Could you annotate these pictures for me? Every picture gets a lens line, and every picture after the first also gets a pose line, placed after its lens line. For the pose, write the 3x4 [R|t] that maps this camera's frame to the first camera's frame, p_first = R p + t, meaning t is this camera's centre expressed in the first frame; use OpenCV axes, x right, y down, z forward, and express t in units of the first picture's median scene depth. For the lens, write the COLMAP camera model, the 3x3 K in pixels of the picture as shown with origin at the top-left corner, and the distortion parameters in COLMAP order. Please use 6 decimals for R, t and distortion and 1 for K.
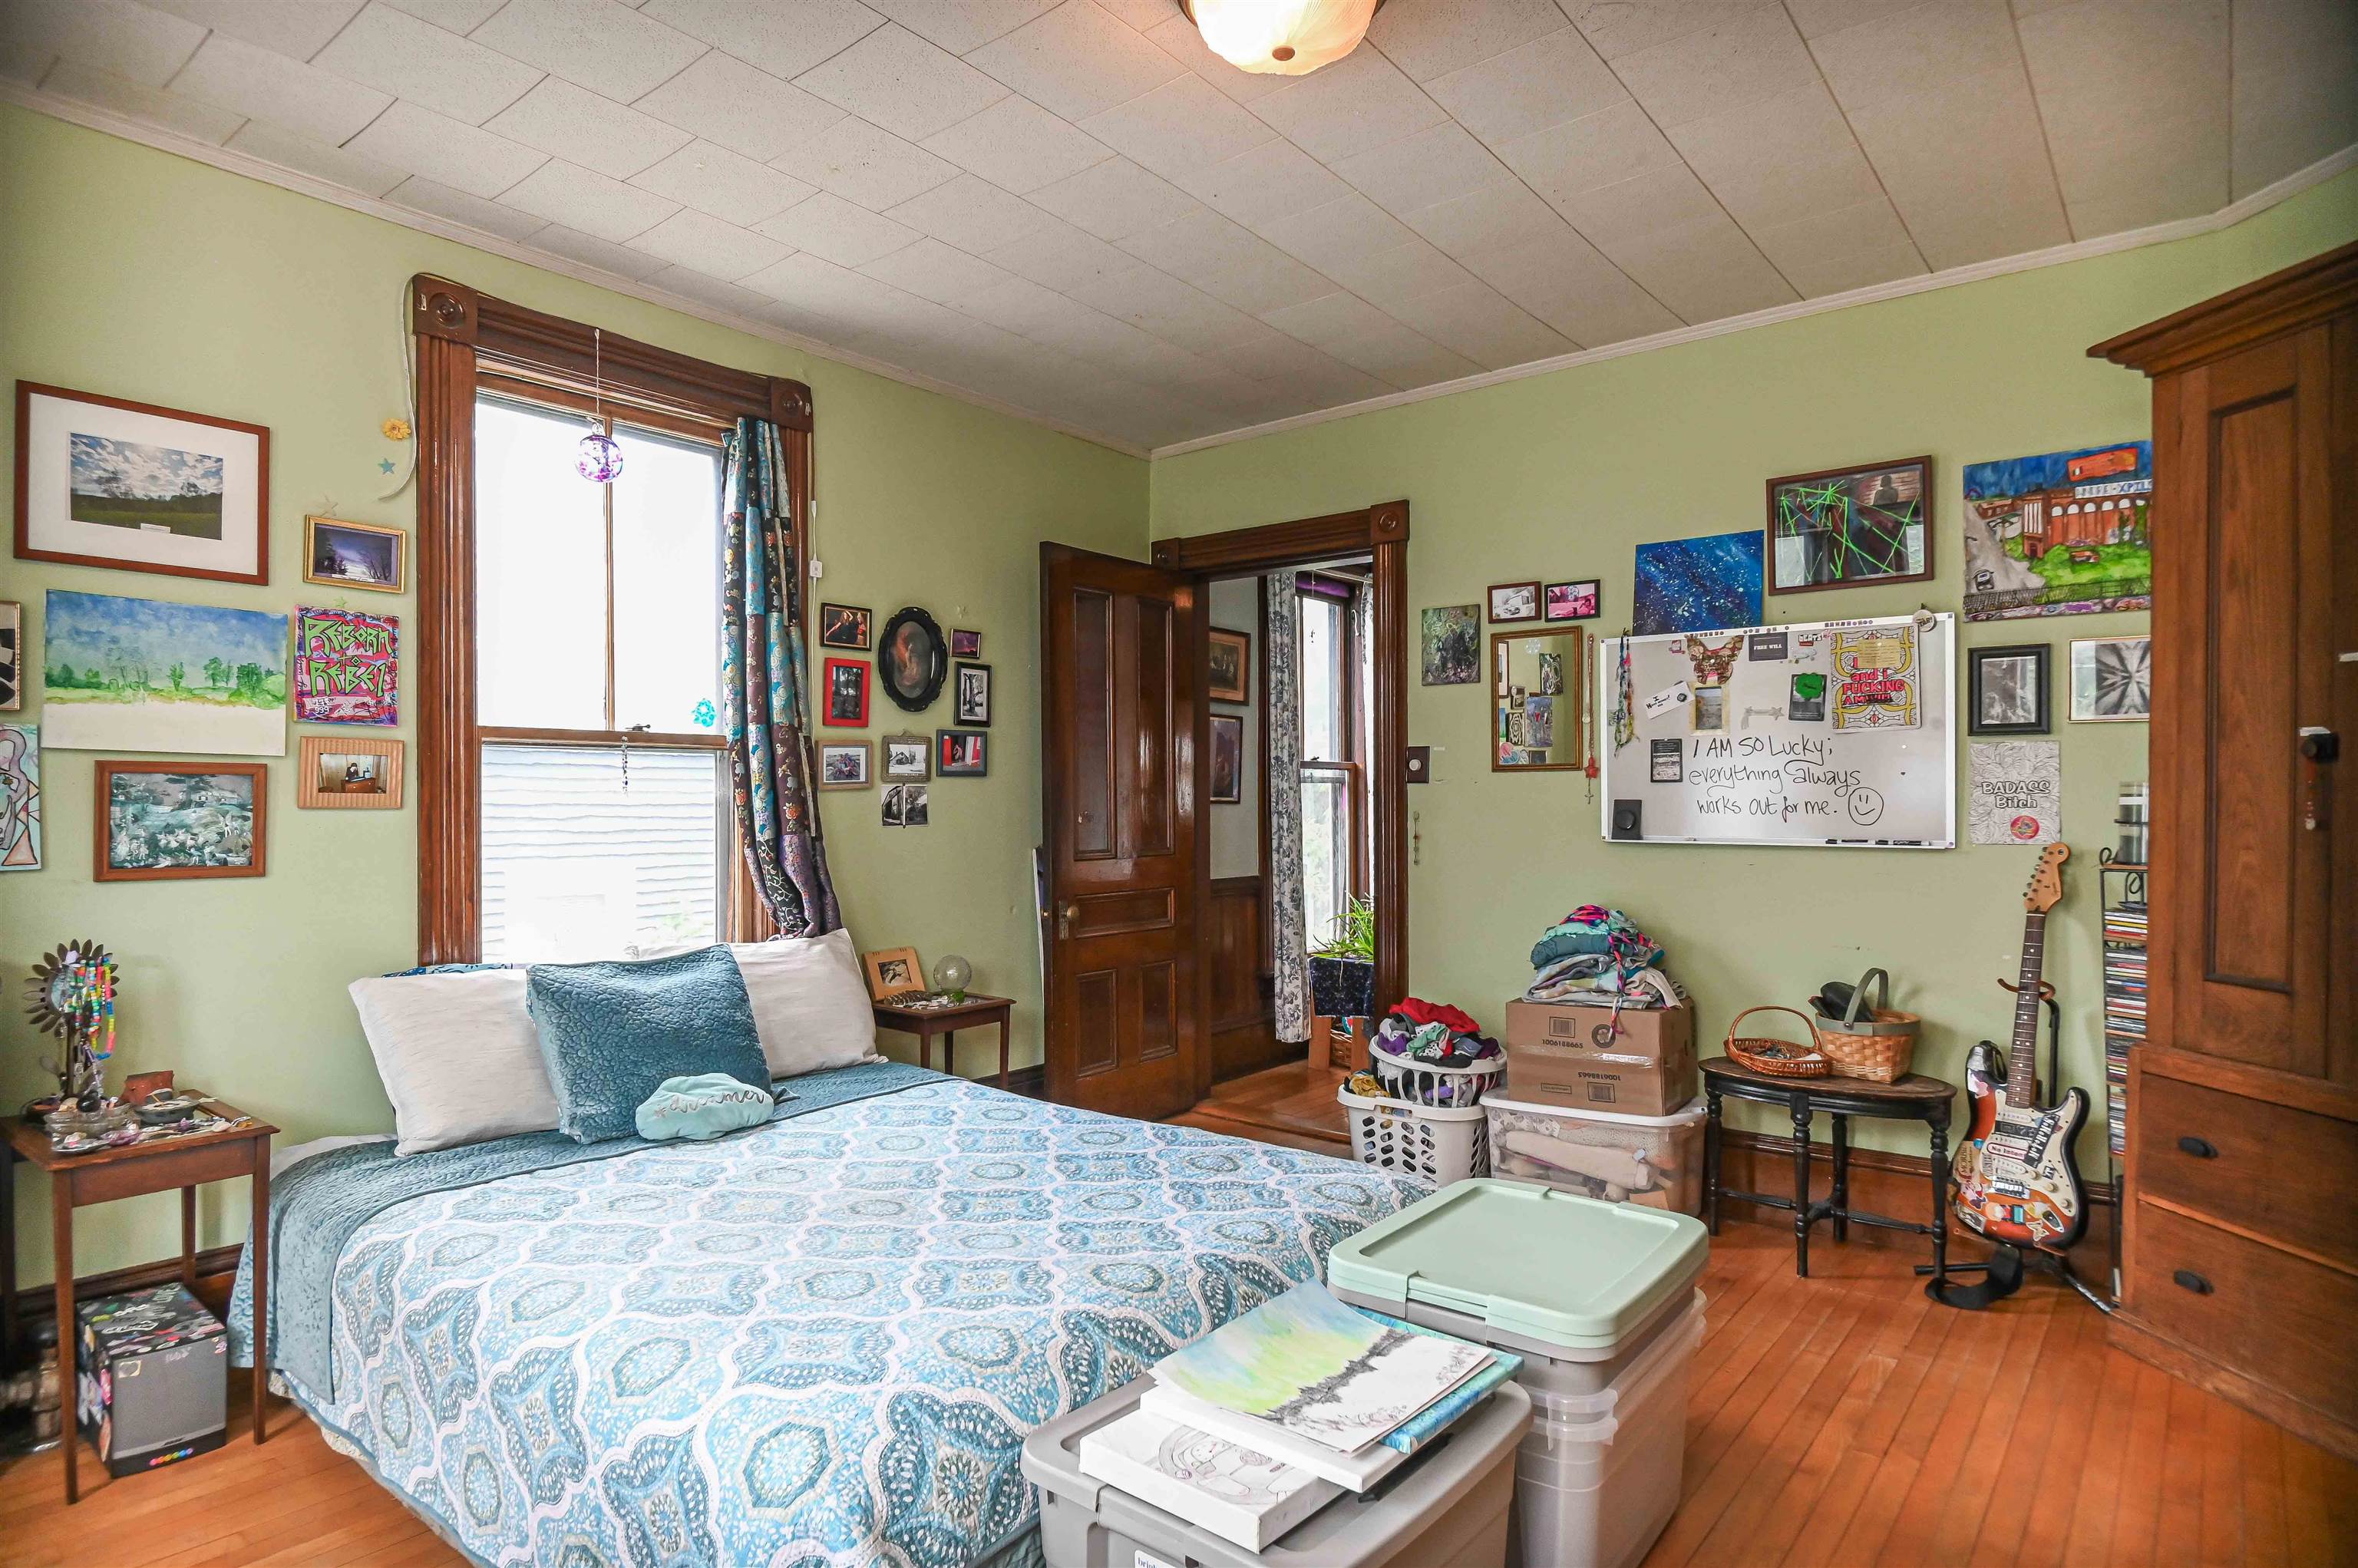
lens RADIAL K [[1296.6, 0, 1186.1], [0, 1296.6, 808.9], [0, 0, 1]] dist [-0.001824, -0.002167]
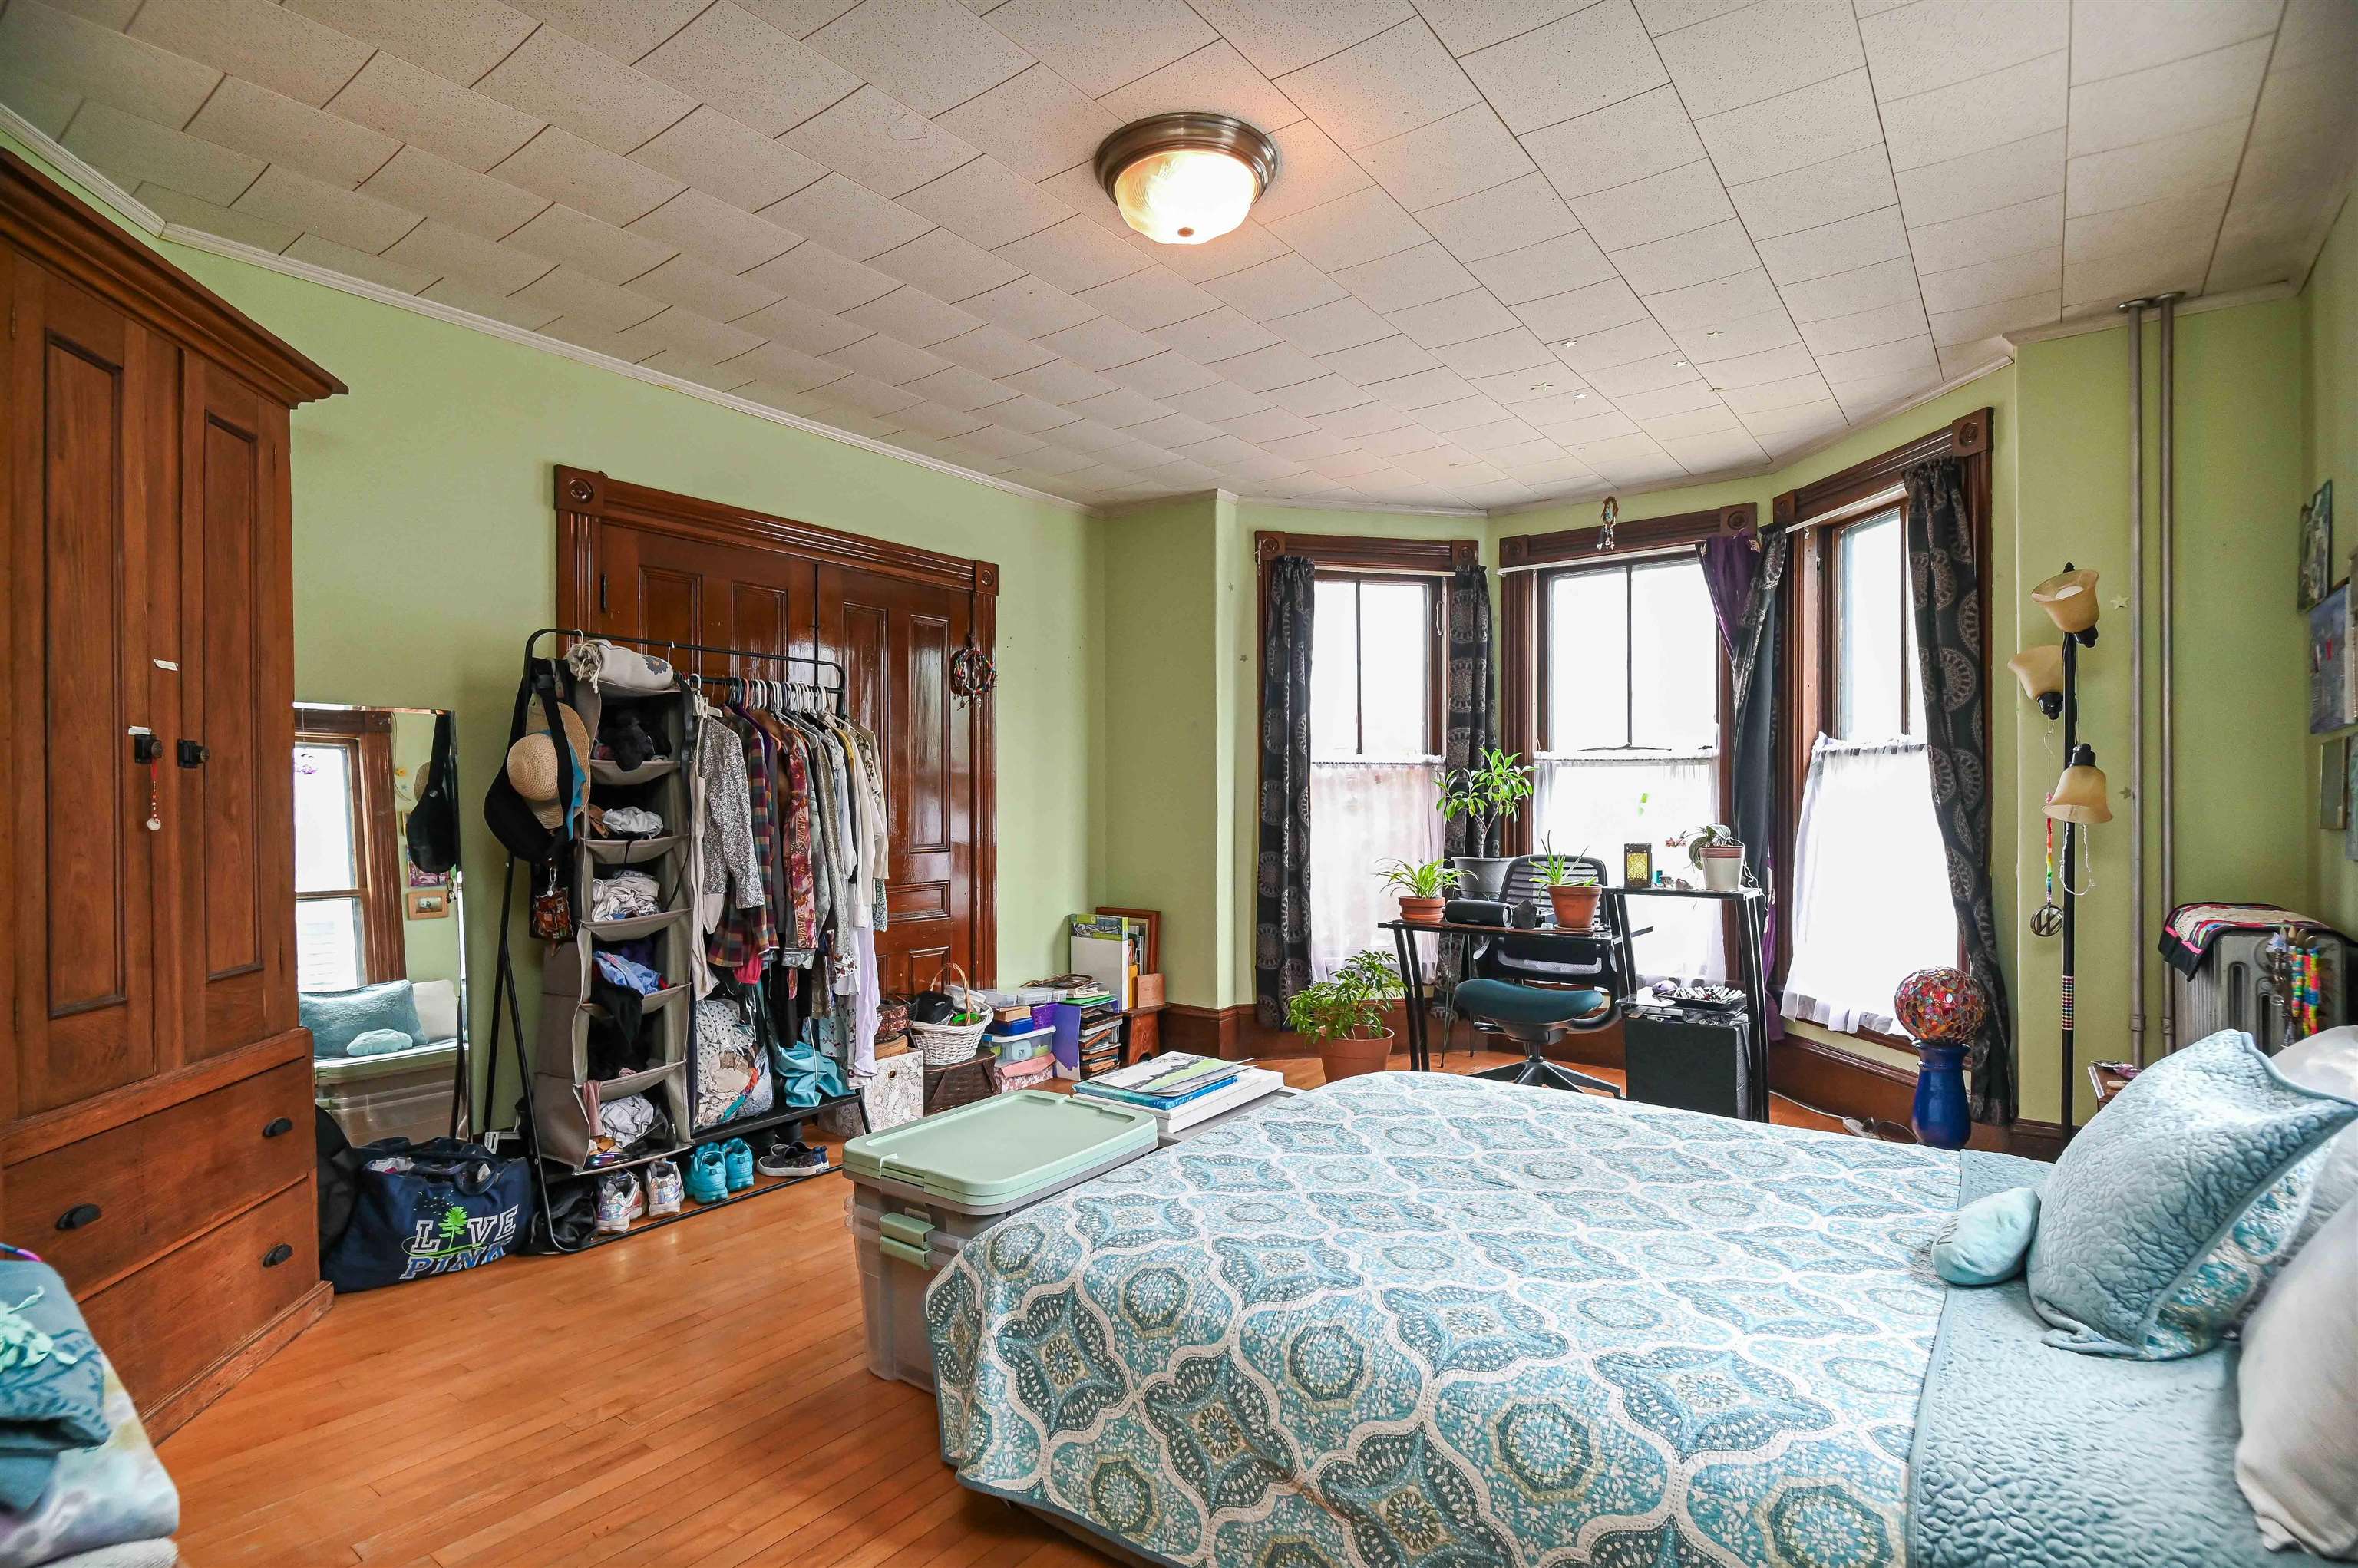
lens RADIAL K [[1147.6, 0, 1163.4], [0, 1147.6, 804.2], [0, 0, 1]] dist [0.017586, -0.021565]
pose [[-0.999868, 0.000201, -0.016250, 0.097991], [0.000093, 0.999978, 0.006589, -0.009279], [0.016251, 0.006587, -0.999846, 1.789541]]
